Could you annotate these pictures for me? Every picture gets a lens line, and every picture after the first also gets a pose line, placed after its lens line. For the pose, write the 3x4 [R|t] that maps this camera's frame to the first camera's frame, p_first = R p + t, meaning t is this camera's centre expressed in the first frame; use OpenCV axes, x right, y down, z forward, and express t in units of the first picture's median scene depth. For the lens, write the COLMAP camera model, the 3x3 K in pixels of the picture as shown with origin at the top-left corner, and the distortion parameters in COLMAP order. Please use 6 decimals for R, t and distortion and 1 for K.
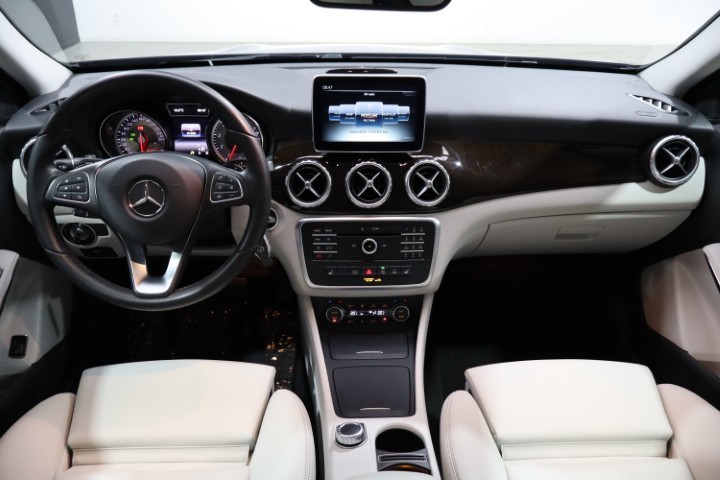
lens RADIAL K [[609.7, 0, 360.0], [0, 609.7, 240.0], [0, 0, 1]] dist [-0.007038, -0.005290]
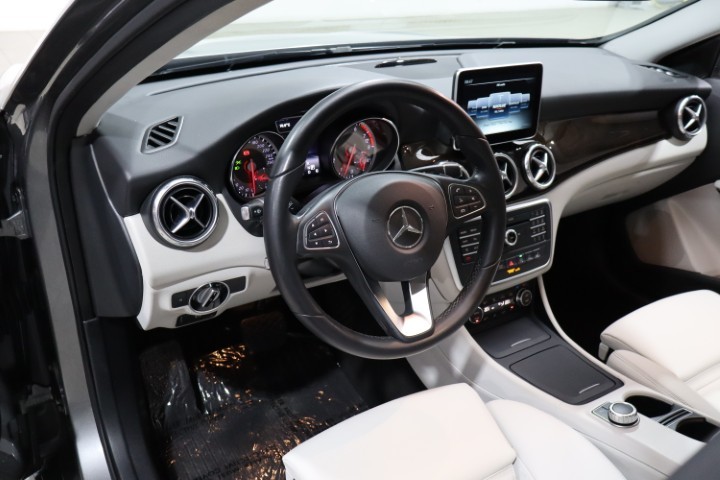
lens RADIAL K [[641.3, 0, 360.0], [0, 641.3, 240.0], [0, 0, 1]] dist [0.010850, 0.006856]
pose [[0.872341, -0.199214, 0.446470, -0.662797], [0.193252, 0.979350, 0.059397, -0.094858], [-0.449083, 0.034467, 0.892825, 0.176471]]
